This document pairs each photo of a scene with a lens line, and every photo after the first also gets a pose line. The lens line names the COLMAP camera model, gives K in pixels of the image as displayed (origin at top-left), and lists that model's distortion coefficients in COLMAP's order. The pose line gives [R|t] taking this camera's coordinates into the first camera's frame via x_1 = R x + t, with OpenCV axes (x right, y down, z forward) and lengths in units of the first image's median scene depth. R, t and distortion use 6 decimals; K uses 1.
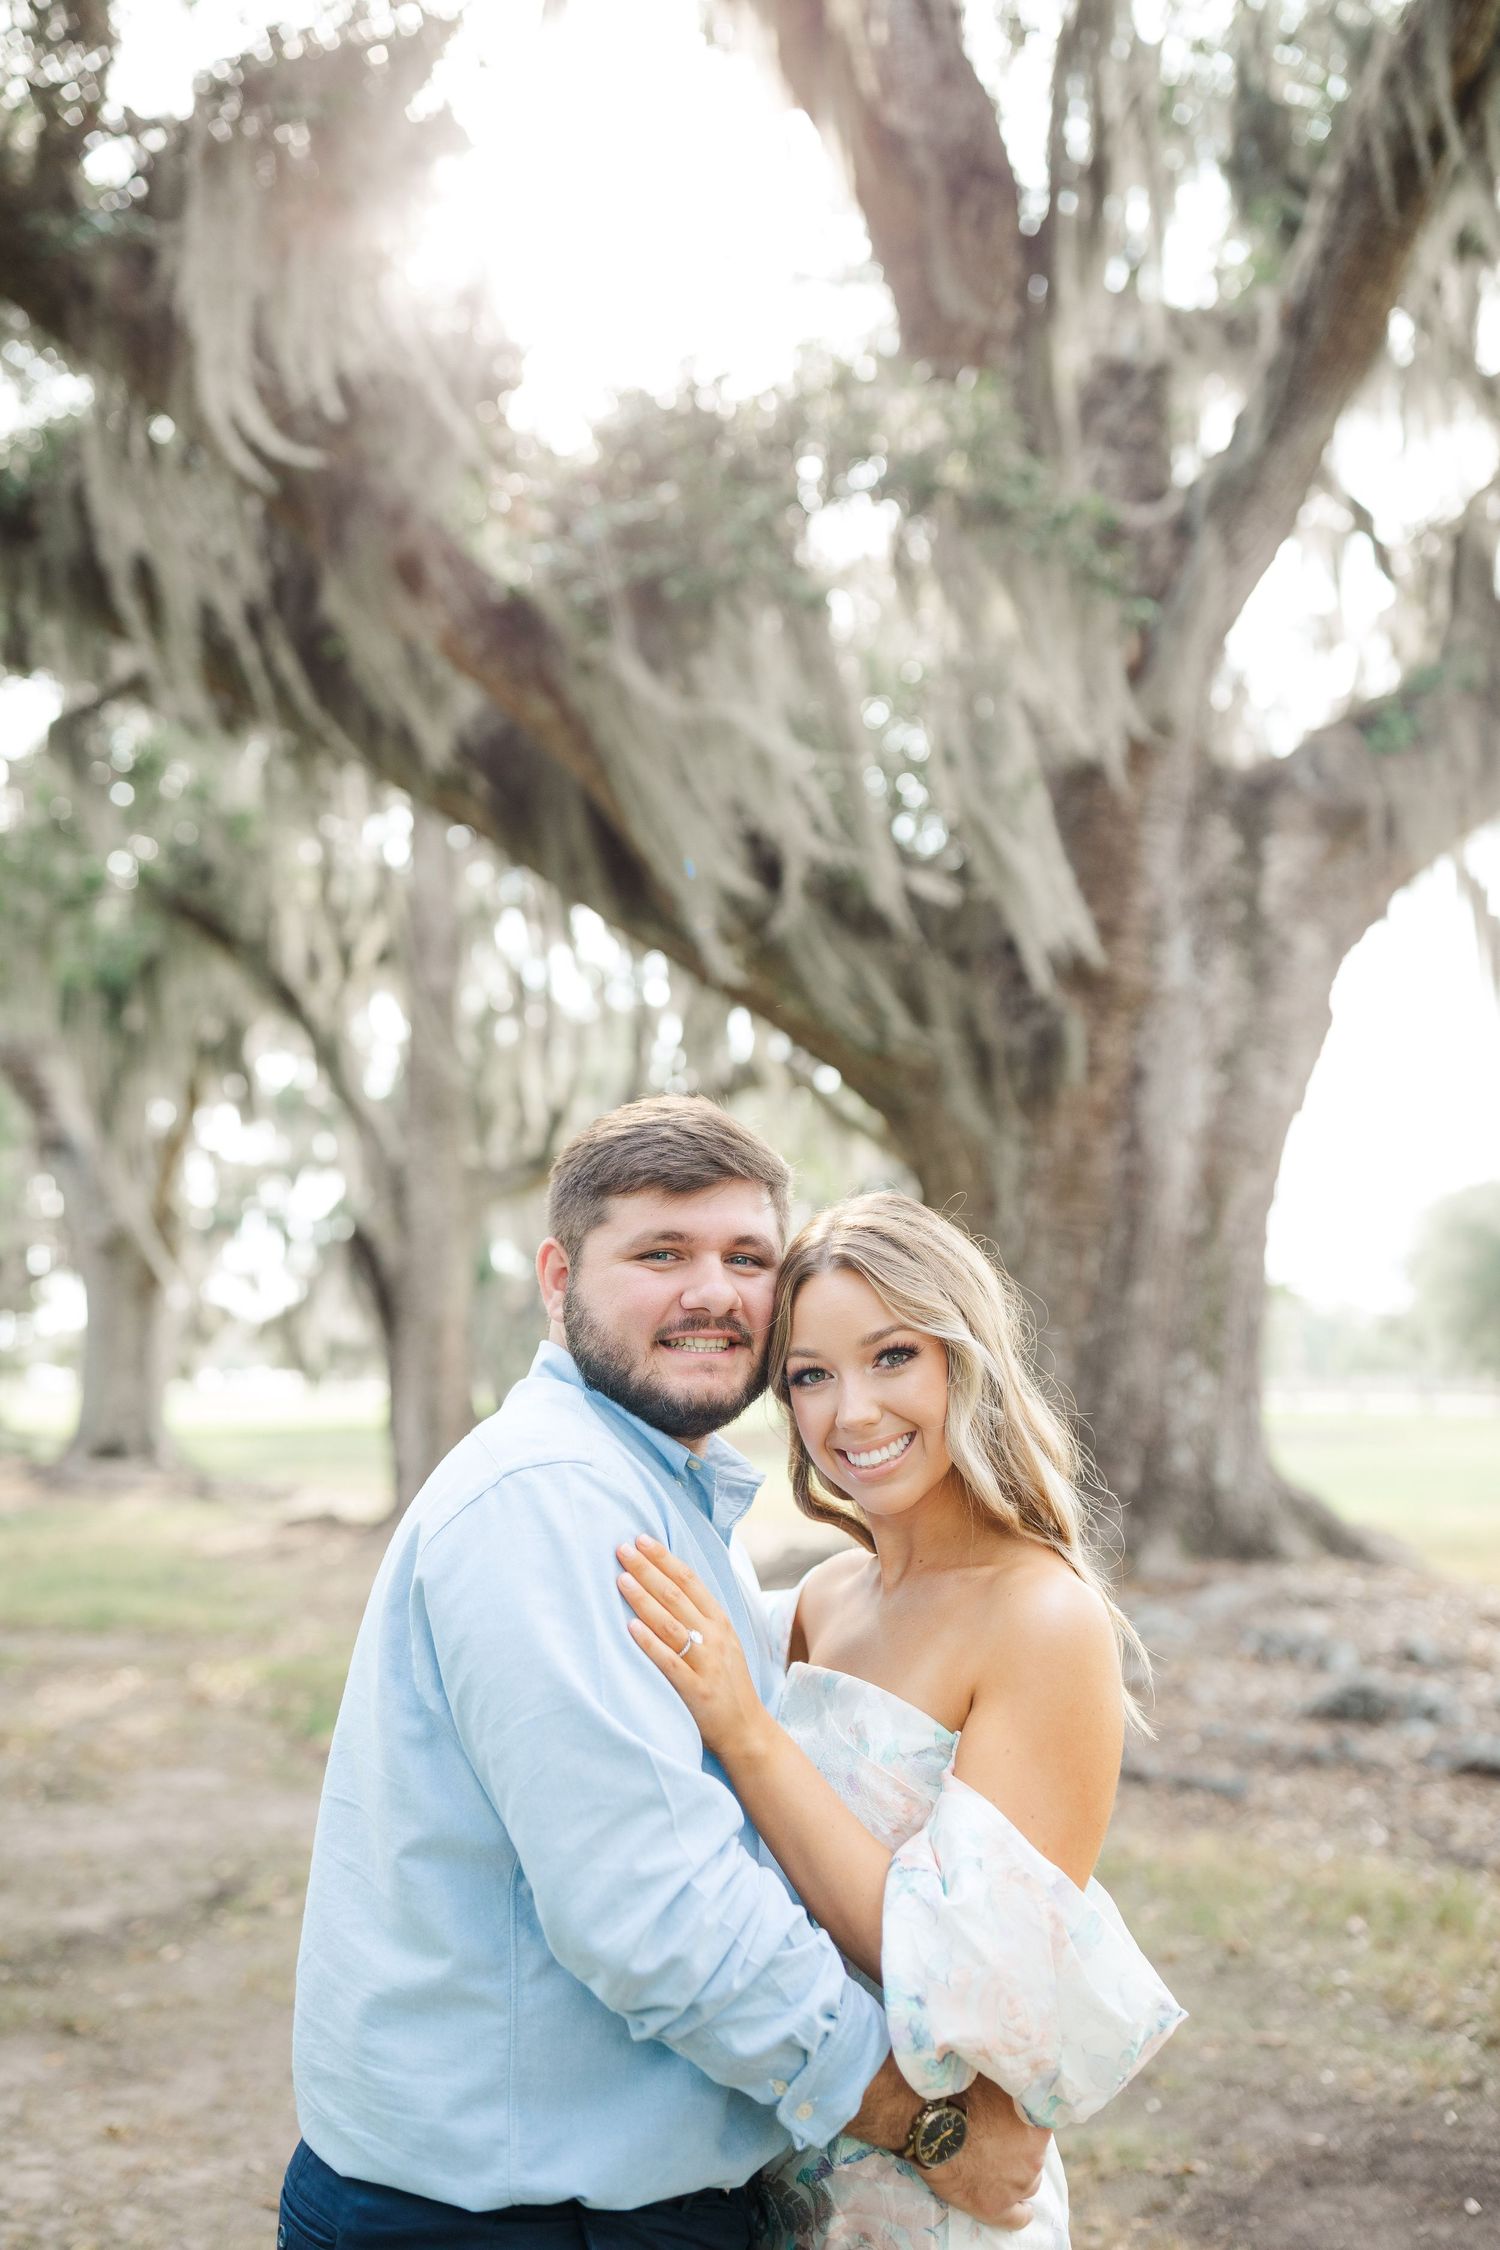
lens RADIAL K [[2163.2, 0, 746.3], [0, 2163.2, 1112.8], [0, 0, 1]] dist [-0.021534, 0.000000]
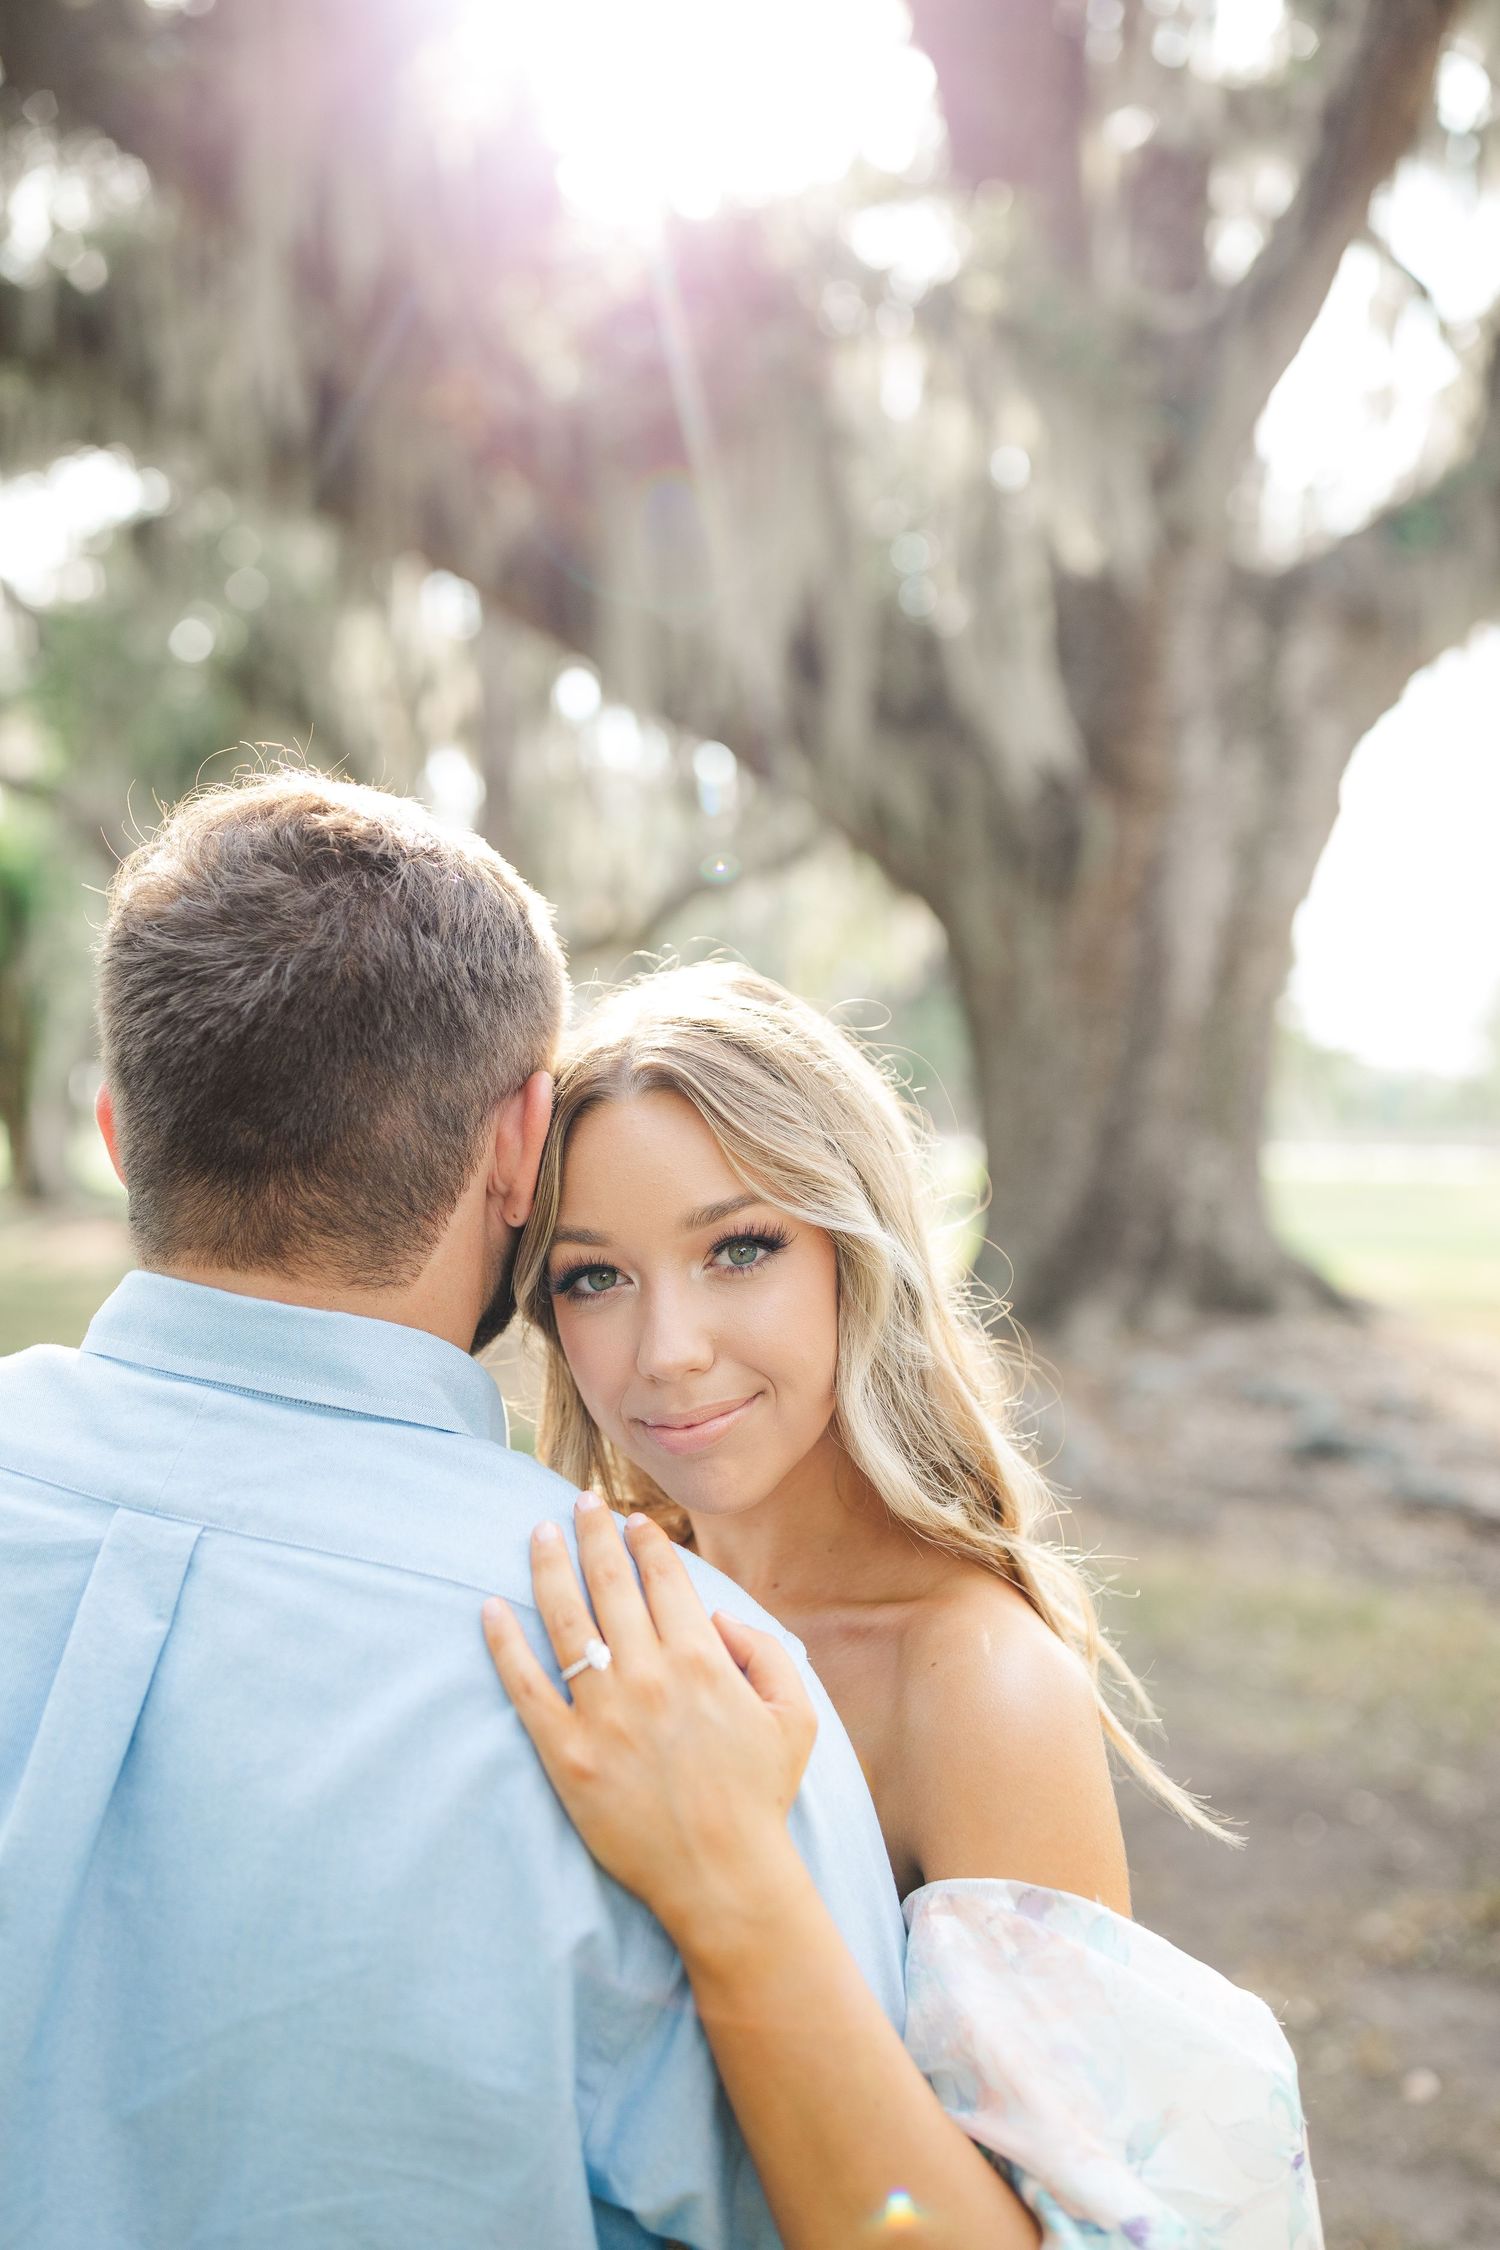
lens RADIAL K [[2163.2, 0, 757.1], [0, 2163.2, 1127.2], [0, 0, 1]] dist [-0.021534, 0.000000]
pose [[0.999600, 0.003919, -0.028018, 0.014777], [-0.000537, 0.992806, 0.119729, -0.016568], [0.028286, -0.119666, 0.992411, -0.069203]]
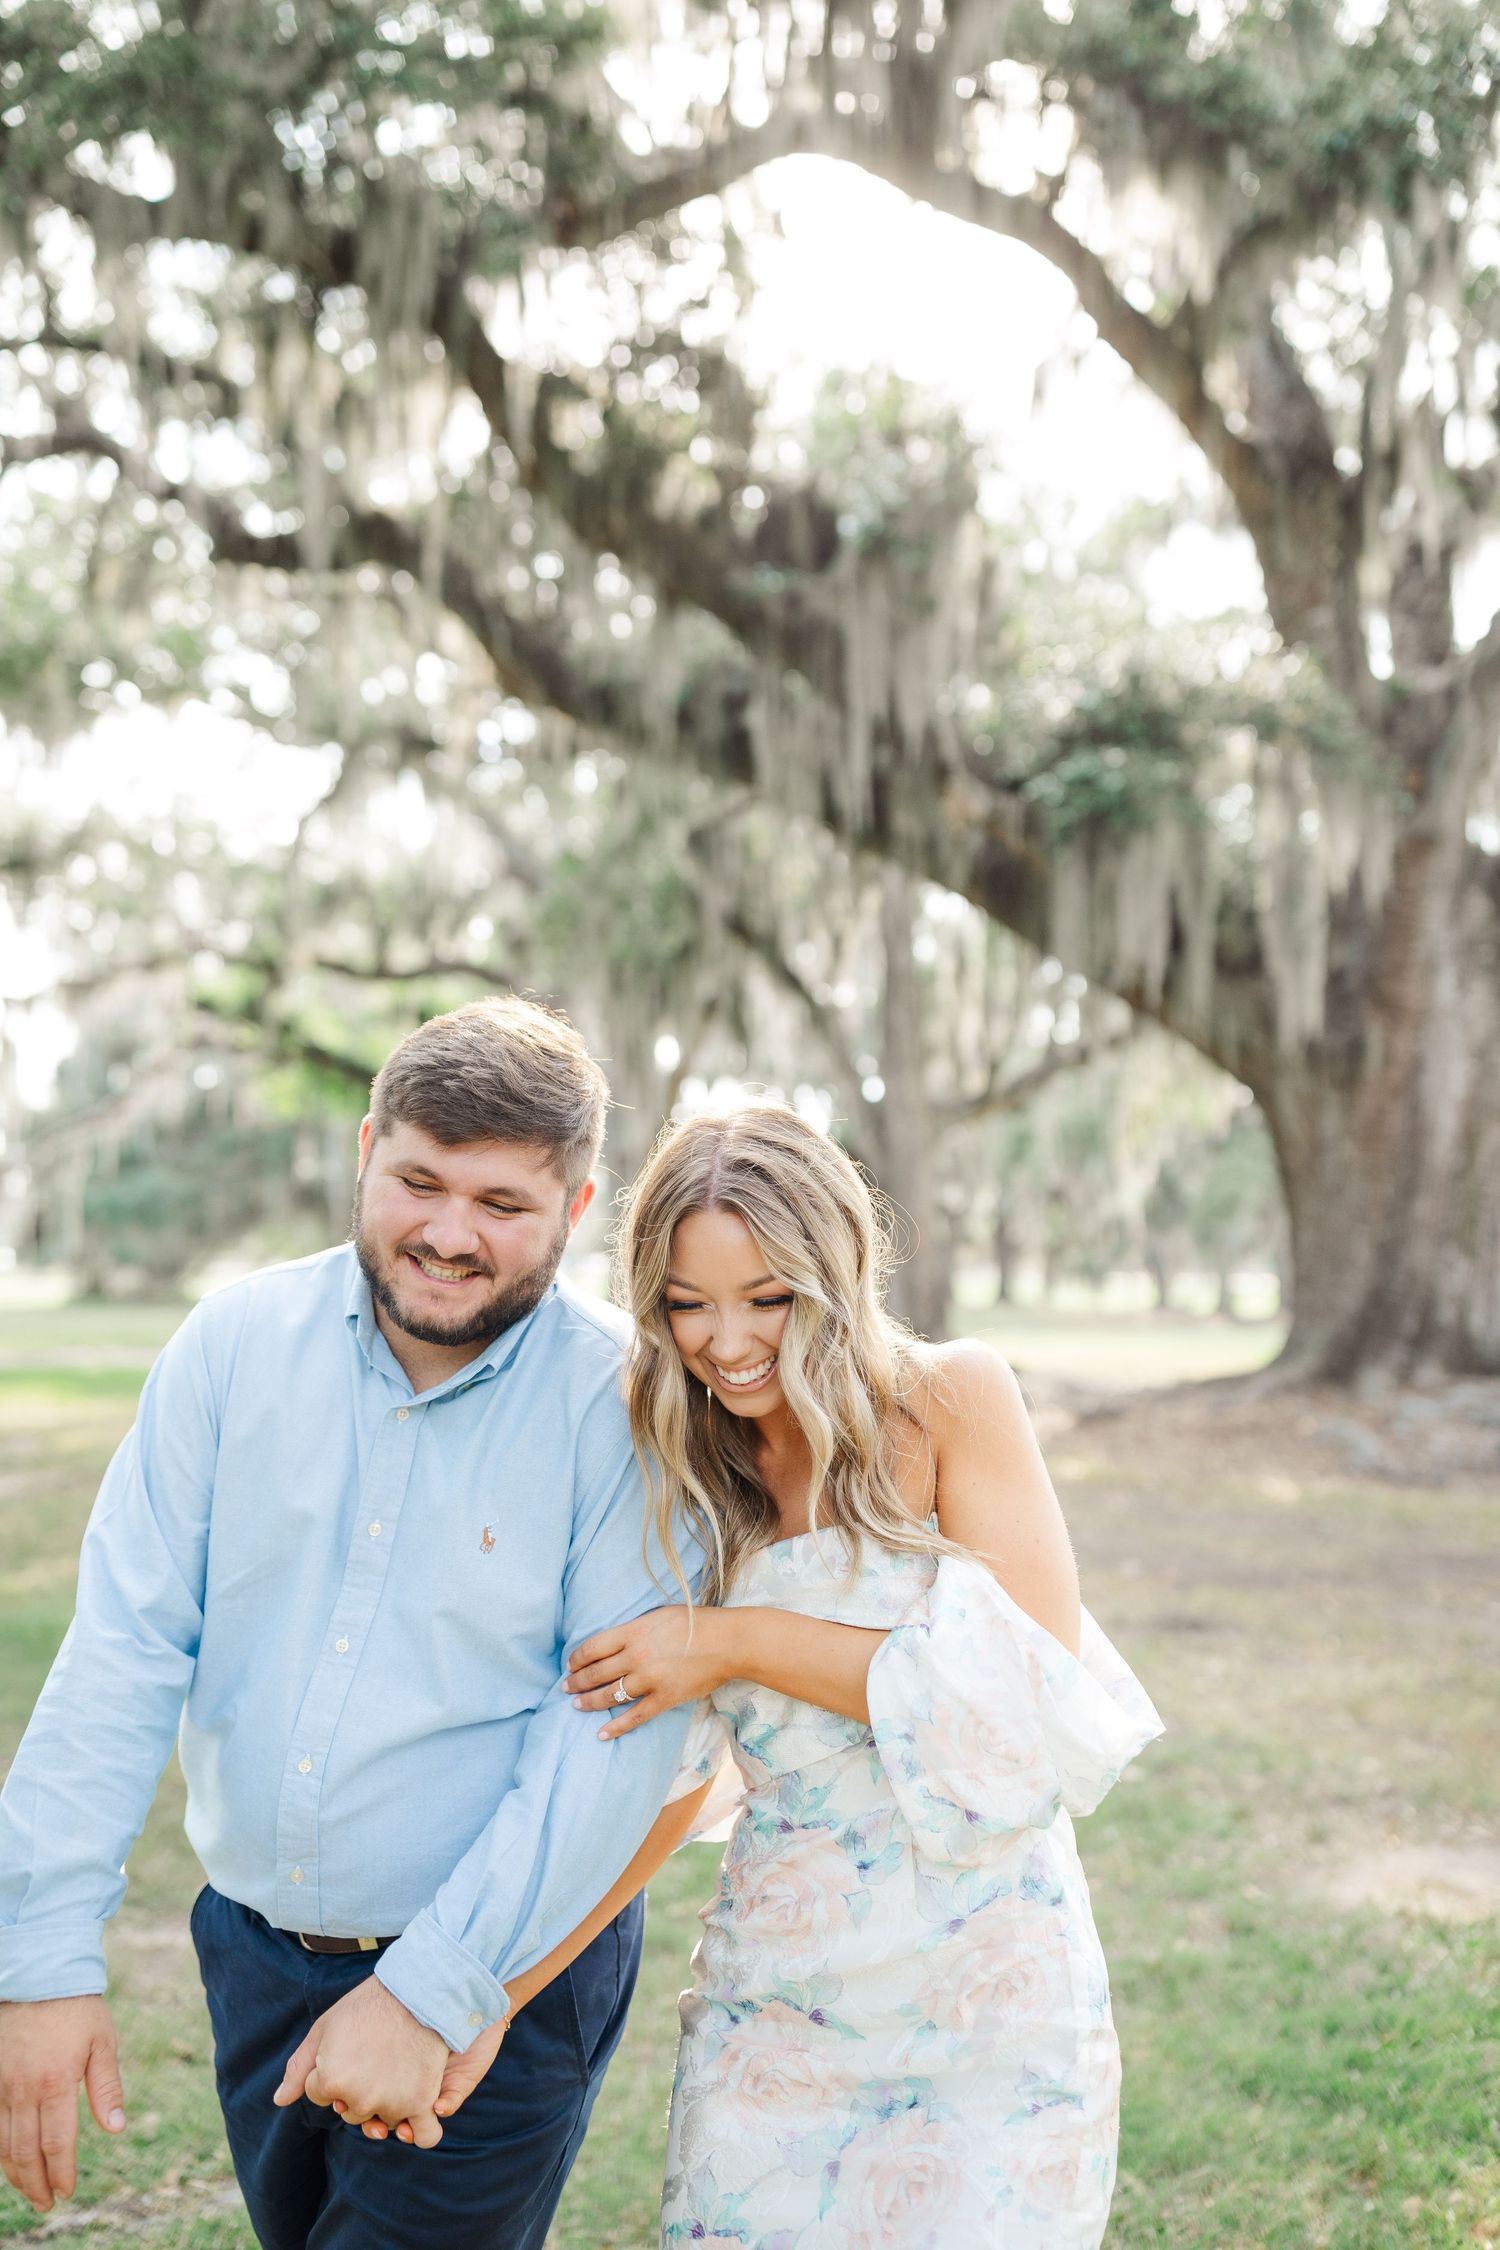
lens RADIAL K [[2163.2, 0, 743.3], [0, 2163.2, 1126.1], [0, 0, 1]] dist [-0.021534, 0.000000]
pose [[0.985772, -0.005625, -0.167991, -0.032726], [0.015677, 0.998160, 0.058566, -0.069635], [0.167352, -0.060366, 0.984047, -0.576897]]
